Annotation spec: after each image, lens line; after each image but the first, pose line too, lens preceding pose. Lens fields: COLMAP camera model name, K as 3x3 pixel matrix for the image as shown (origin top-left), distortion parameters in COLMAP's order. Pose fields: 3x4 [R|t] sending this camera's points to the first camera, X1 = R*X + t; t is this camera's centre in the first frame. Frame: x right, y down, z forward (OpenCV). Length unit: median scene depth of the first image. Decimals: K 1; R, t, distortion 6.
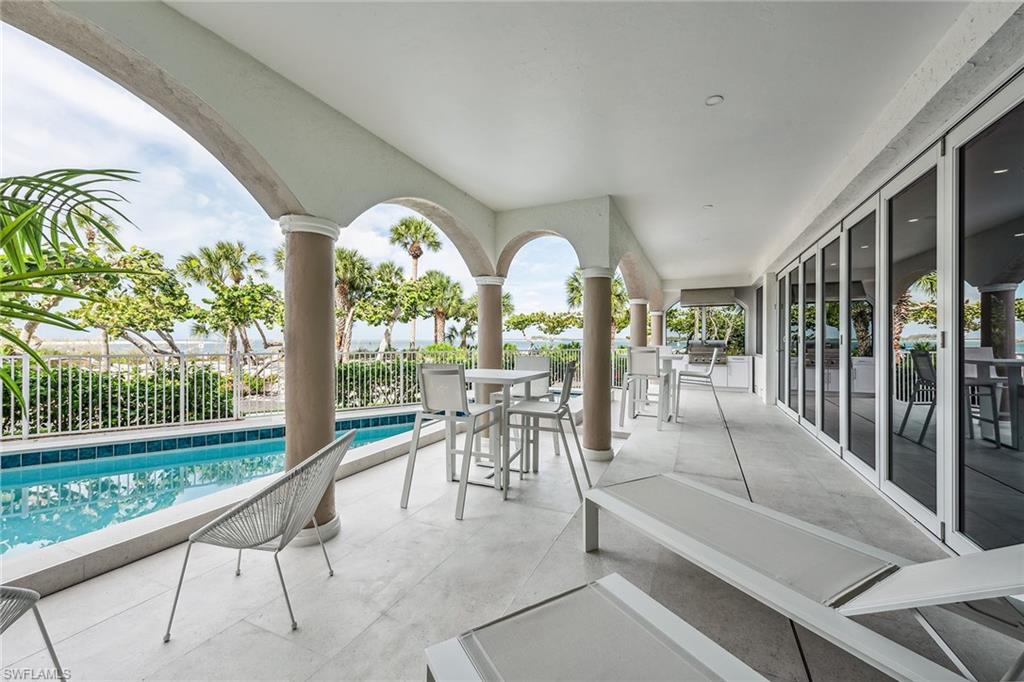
lens RADIAL K [[404.5, 0, 516.0], [0, 404.5, 341.3], [0, 0, 1]] dist [0.006338, 0.000383]
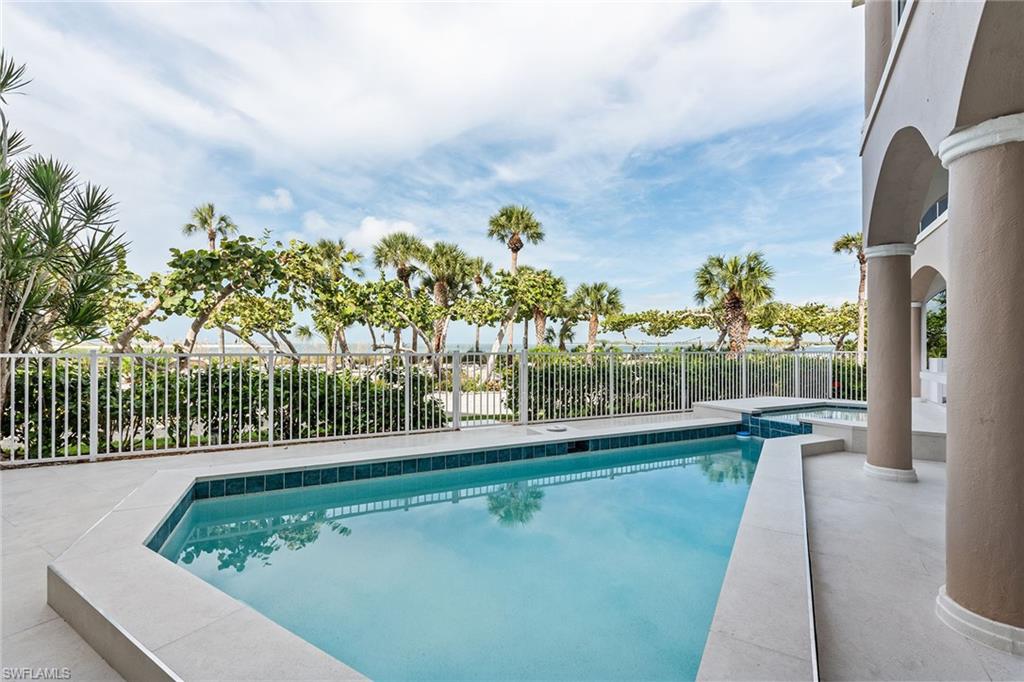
lens RADIAL K [[441.8, 0, 514.6], [0, 441.8, 344.3], [0, 0, 1]] dist [0.007705, -0.000581]
pose [[0.991125, -0.000824, -0.132929, -0.129889], [0.000454, 0.999996, -0.002820, 0.004246], [0.132931, 0.002735, 0.991122, 0.024709]]
